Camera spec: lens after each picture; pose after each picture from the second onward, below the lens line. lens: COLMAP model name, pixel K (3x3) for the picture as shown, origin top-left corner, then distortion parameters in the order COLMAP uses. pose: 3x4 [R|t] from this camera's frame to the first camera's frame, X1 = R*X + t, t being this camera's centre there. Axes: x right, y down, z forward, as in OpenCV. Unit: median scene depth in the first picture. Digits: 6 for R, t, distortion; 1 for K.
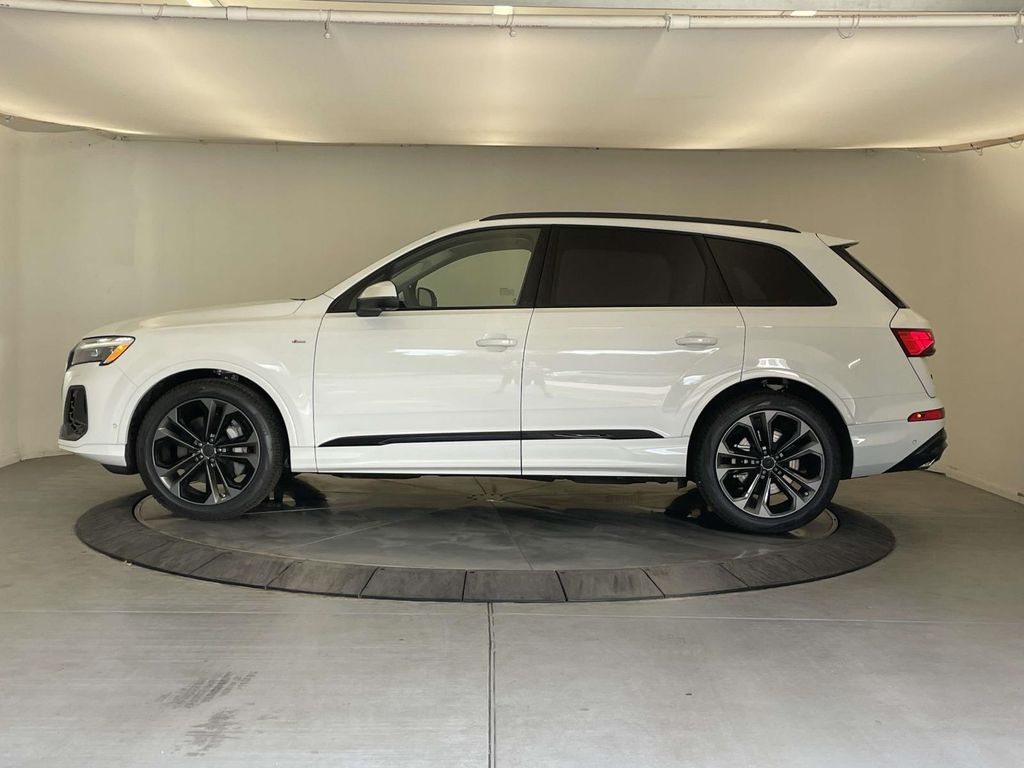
lens RADIAL K [[1463.3, 0, 495.6], [0, 1463.3, 385.8], [0, 0, 1]] dist [0.184611, -0.361835]
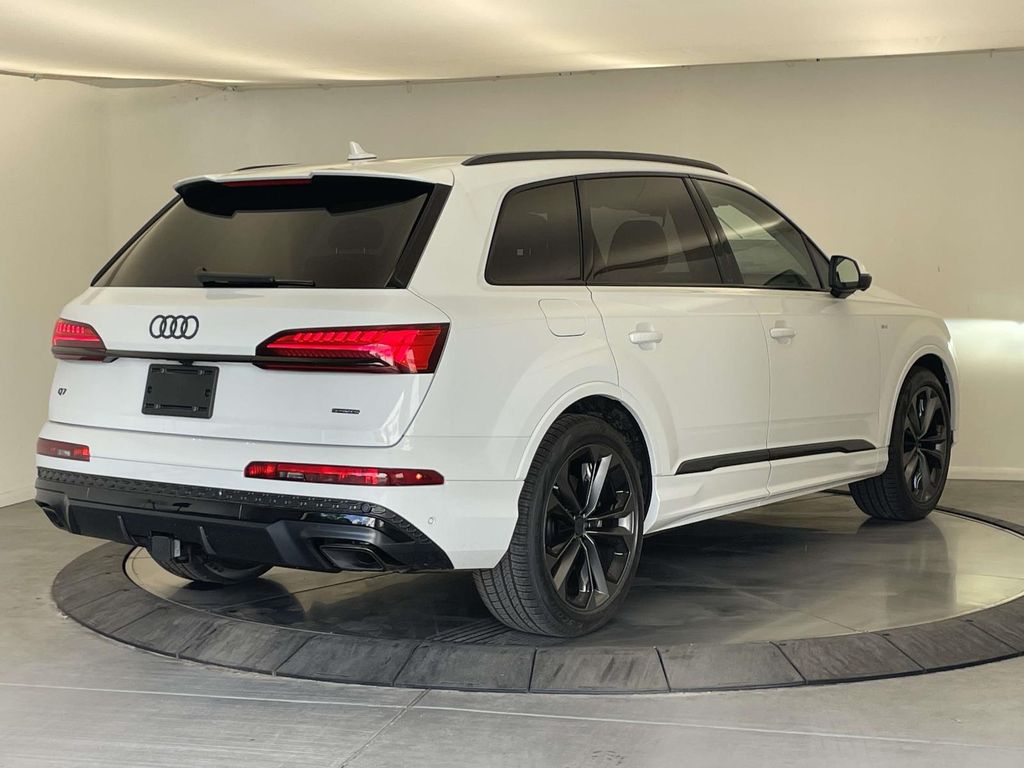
lens RADIAL K [[1751.1, 0, 512.0], [0, 1751.1, 384.0], [0, 0, 1]] dist [0.150581, -0.211497]
pose [[0.951069, -0.009644, -0.308827, 0.308261], [0.012864, 0.999882, 0.008393, -0.012904], [0.308709, -0.011955, 0.951081, 0.171462]]
